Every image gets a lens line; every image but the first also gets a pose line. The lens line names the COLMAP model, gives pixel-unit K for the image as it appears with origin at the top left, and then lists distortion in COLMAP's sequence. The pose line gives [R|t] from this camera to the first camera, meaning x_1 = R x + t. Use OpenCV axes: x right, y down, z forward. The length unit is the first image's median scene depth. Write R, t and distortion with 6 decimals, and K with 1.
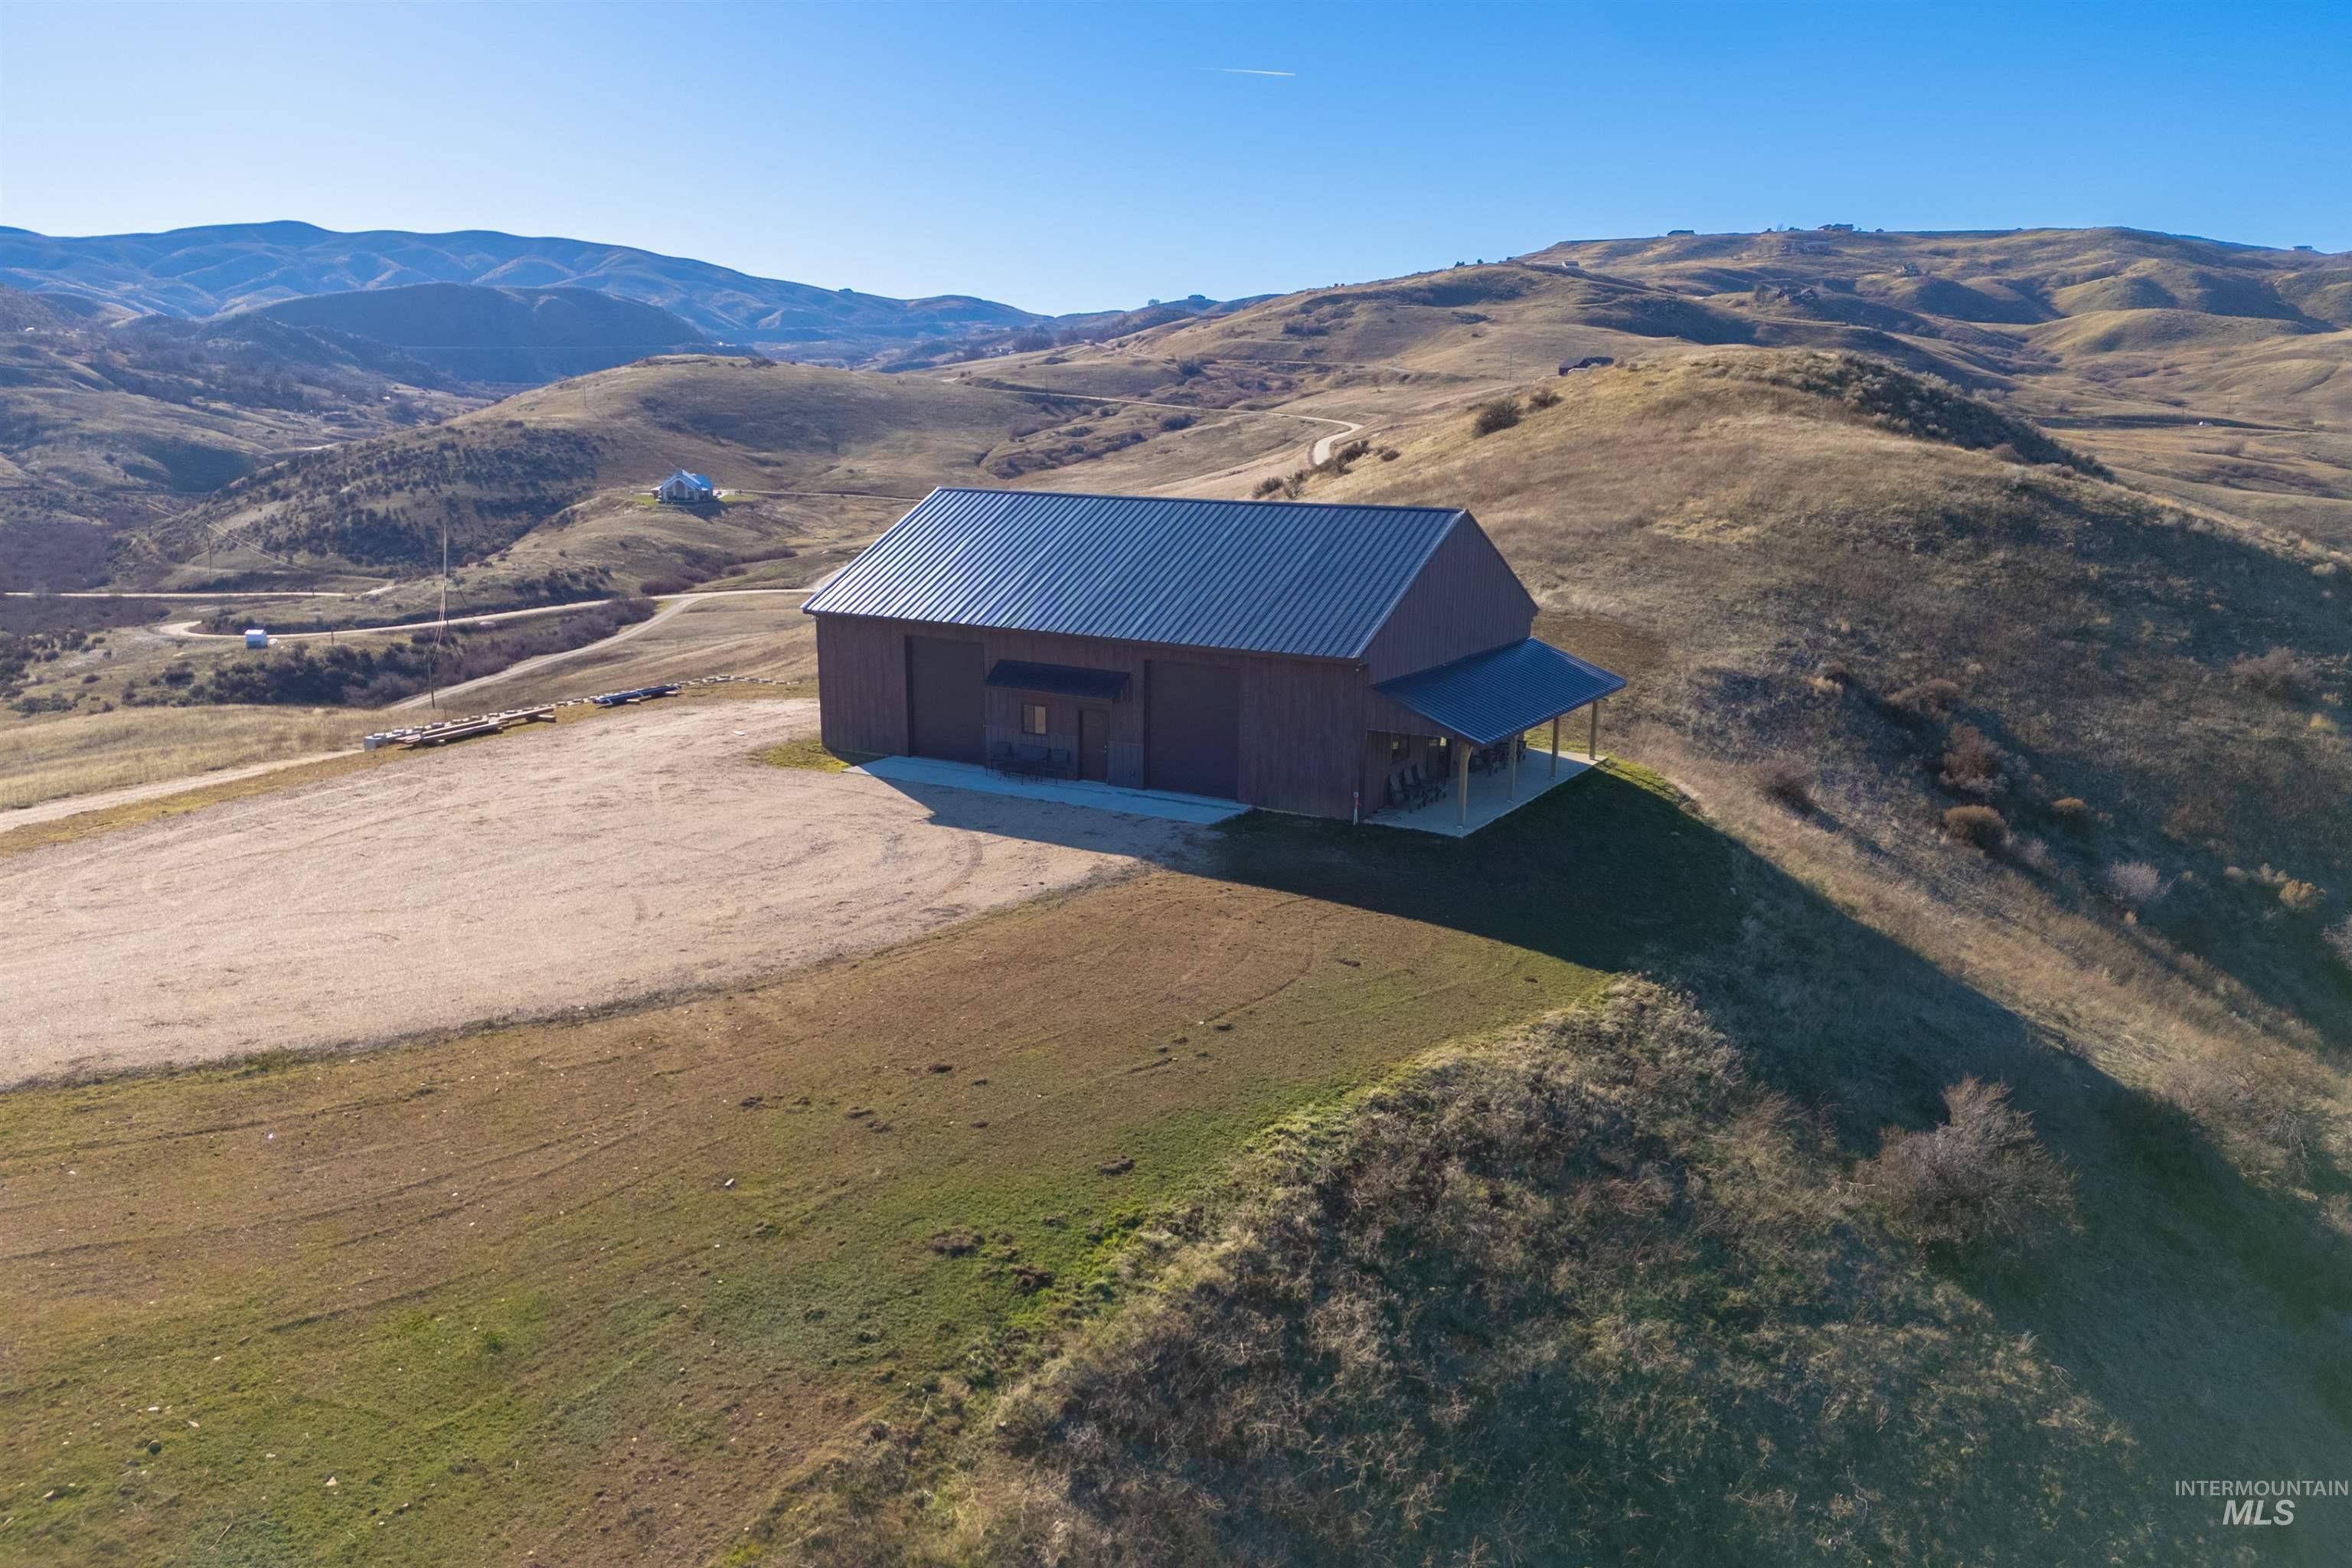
lens RADIAL K [[1708.6, 0, 1171.1], [0, 1708.6, 783.1], [0, 0, 1]] dist [0.084024, -0.080022]
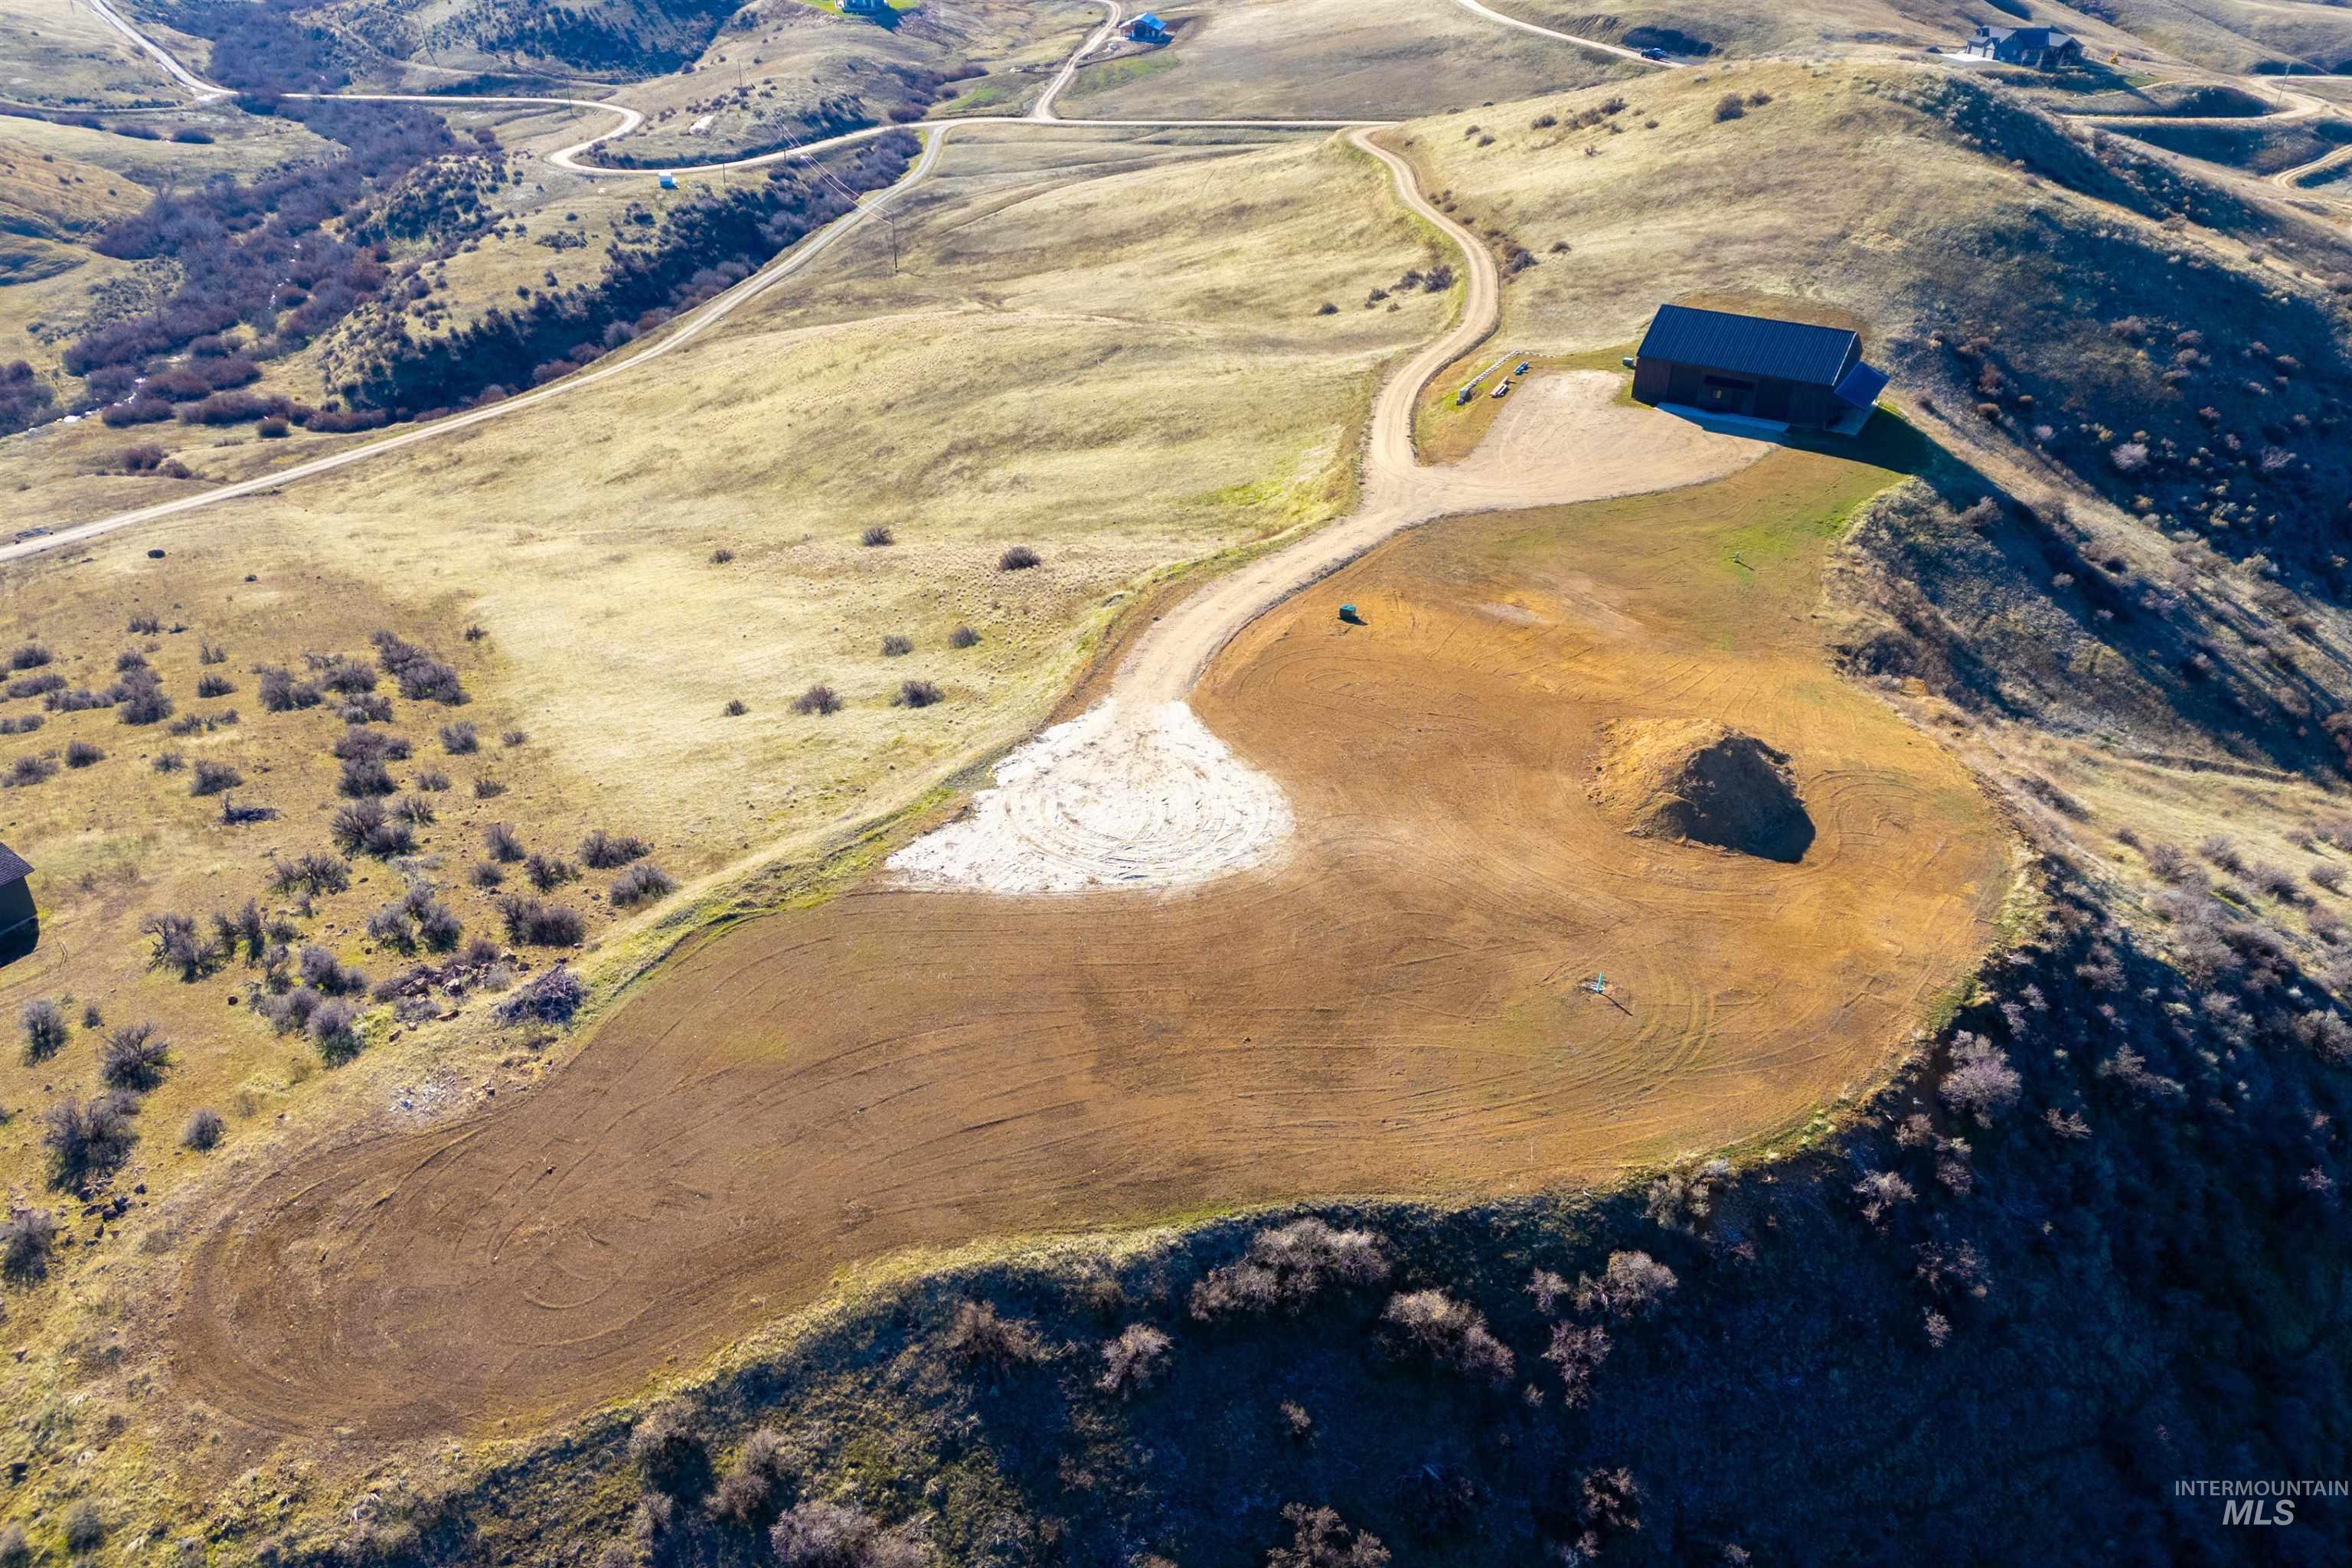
lens RADIAL K [[1708.6, 0, 1181.8], [0, 1708.6, 783.3], [0, 0, 1]] dist [0.084024, -0.080022]
pose [[0.999635, 0.000482, 0.027019, -0.680395], [-0.008639, 0.953061, 0.302655, -0.182743], [-0.025605, -0.302778, 0.952717, -1.352365]]
